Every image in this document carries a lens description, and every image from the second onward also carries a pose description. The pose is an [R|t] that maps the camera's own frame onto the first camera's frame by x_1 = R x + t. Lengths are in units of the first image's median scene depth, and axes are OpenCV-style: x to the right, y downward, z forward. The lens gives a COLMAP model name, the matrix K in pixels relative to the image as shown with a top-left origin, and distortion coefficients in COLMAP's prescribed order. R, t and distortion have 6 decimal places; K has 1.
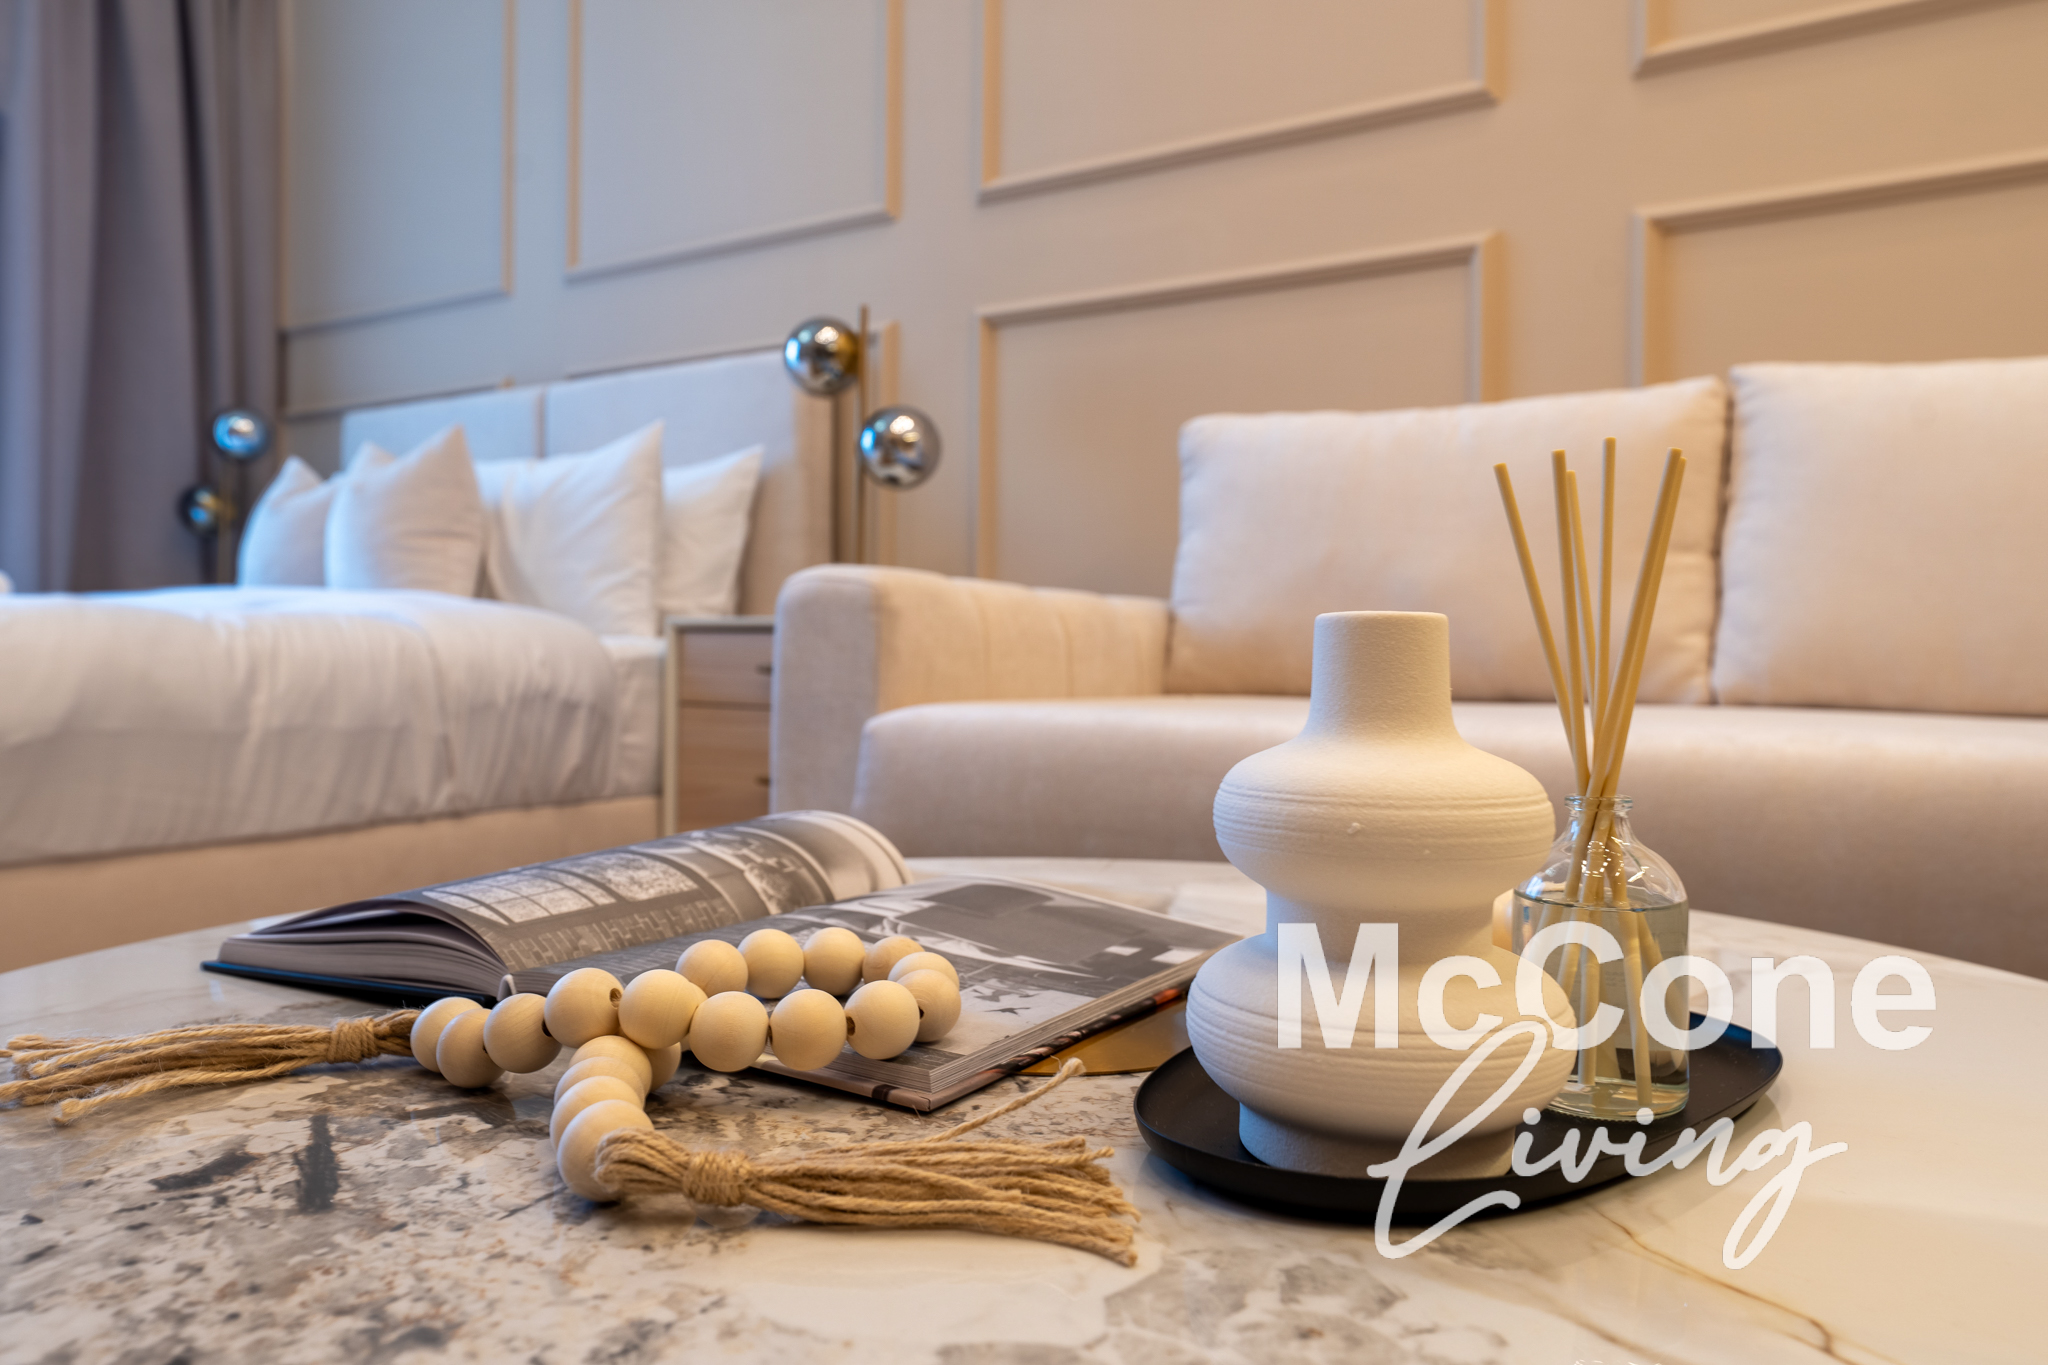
lens RADIAL K [[1409.3, 0, 1031.6], [0, 1409.3, 683.5], [0, 0, 1]] dist [0.033213, -0.052353]
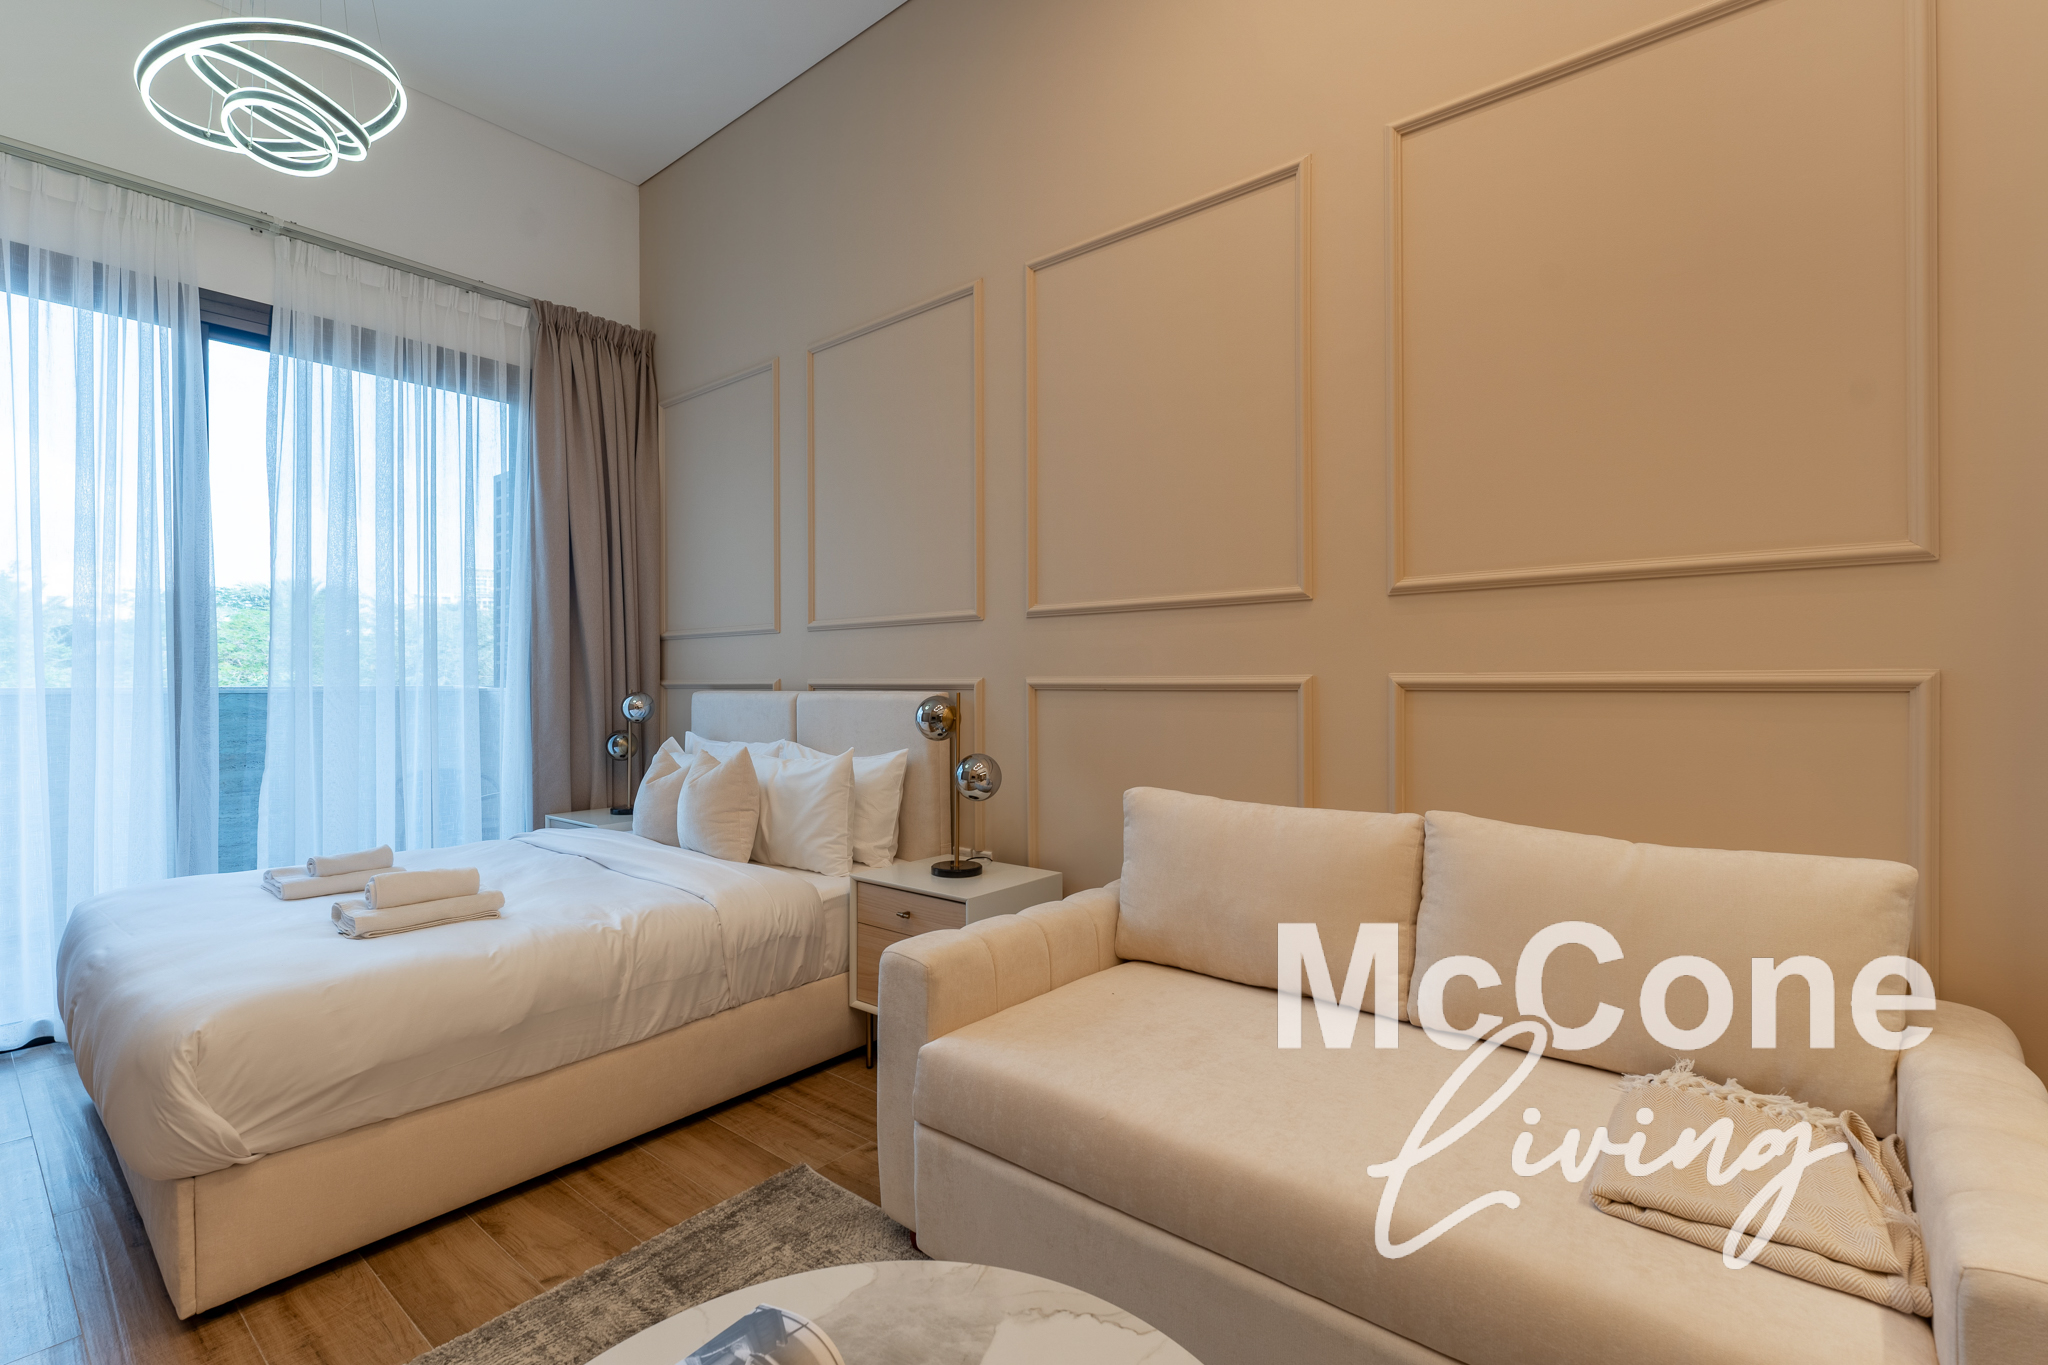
lens RADIAL K [[912.4, 0, 1028.1], [0, 912.4, 682.2], [0, 0, 1]] dist [-0.000358, -0.000294]
pose [[0.991049, -0.021095, -0.131819, 0.130050], [0.018989, 0.999672, -0.017212, -0.289521], [0.132139, 0.014554, 0.991124, -0.119010]]
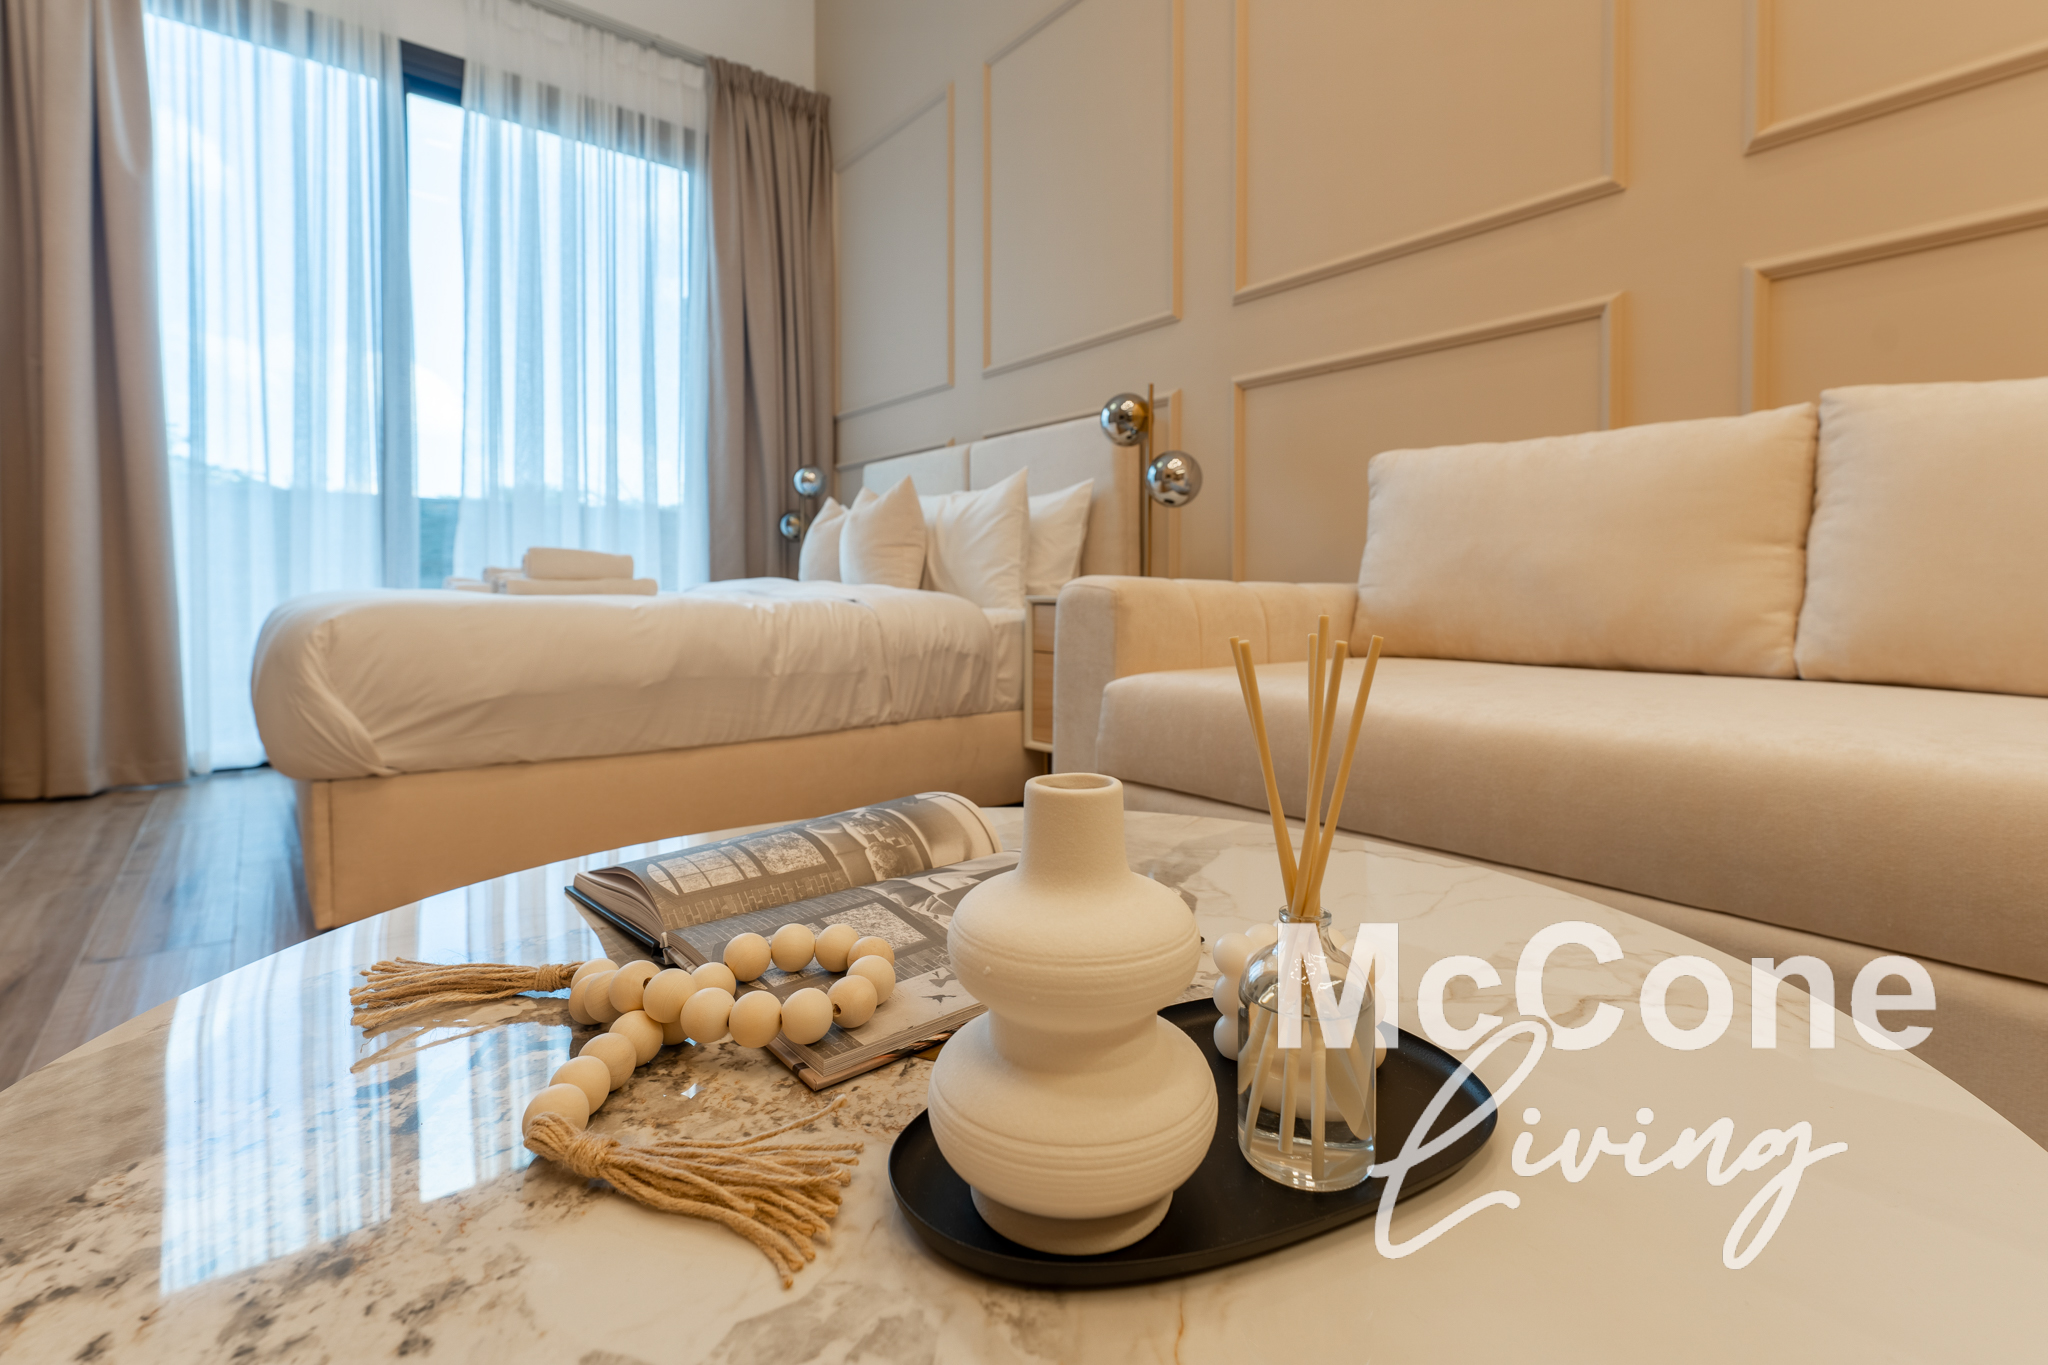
lens RADIAL K [[938.8, 0, 1035.0], [0, 938.8, 606.2], [0, 0, 1]] dist [-0.001155, -0.000346]
pose [[0.948660, -0.009338, -0.316159, 0.085015], [0.009135, 0.999956, -0.002126, -0.036696], [0.316165, -0.000871, 0.948704, 0.026935]]
